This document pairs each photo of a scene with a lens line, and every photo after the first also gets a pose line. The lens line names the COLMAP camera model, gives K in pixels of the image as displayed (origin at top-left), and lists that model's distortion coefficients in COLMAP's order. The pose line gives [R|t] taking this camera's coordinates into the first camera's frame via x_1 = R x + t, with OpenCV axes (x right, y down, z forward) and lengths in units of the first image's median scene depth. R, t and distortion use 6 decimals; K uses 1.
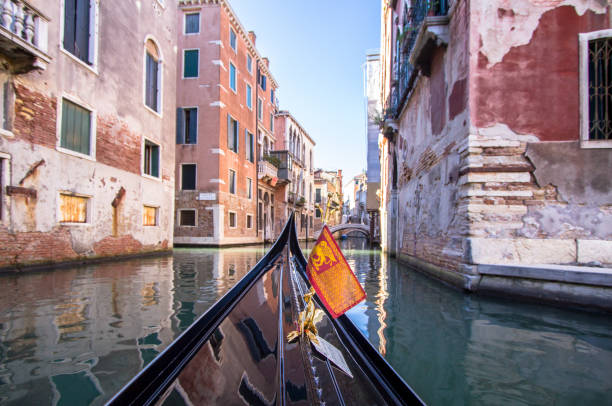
lens RADIAL K [[287.7, 0, 303.8], [0, 287.7, 231.0], [0, 0, 1]] dist [-0.002509, -0.000338]
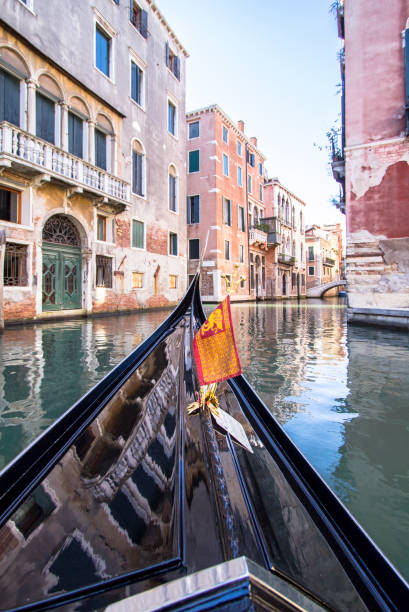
lens RADIAL K [[283.8, 0, 202.7], [0, 283.8, 284.7], [0, 0, 1]] dist [-0.011573, 0.000238]
pose [[0.941997, -0.027167, -0.334521, 0.065016], [0.021871, 0.999569, -0.019588, -0.003457], [0.334909, 0.011136, 0.942185, -0.211070]]
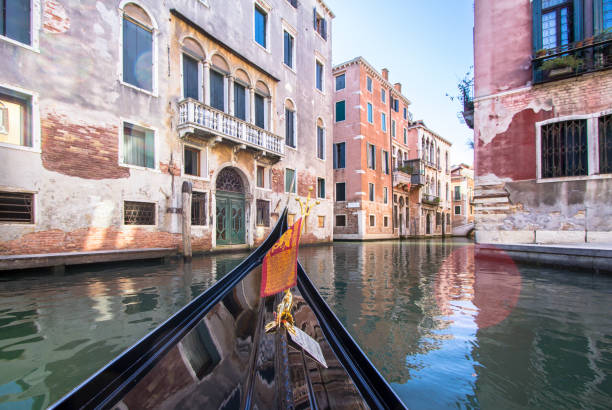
lens RADIAL K [[264.4, 0, 309.3], [0, 264.4, 228.8], [0, 0, 1]] dist [-0.011012, 0.000106]
pose [[0.879523, -0.022243, -0.475336, 0.090245], [0.021875, 0.999741, -0.006307, -0.000897], [0.475353, -0.004851, 0.879782, -0.251541]]
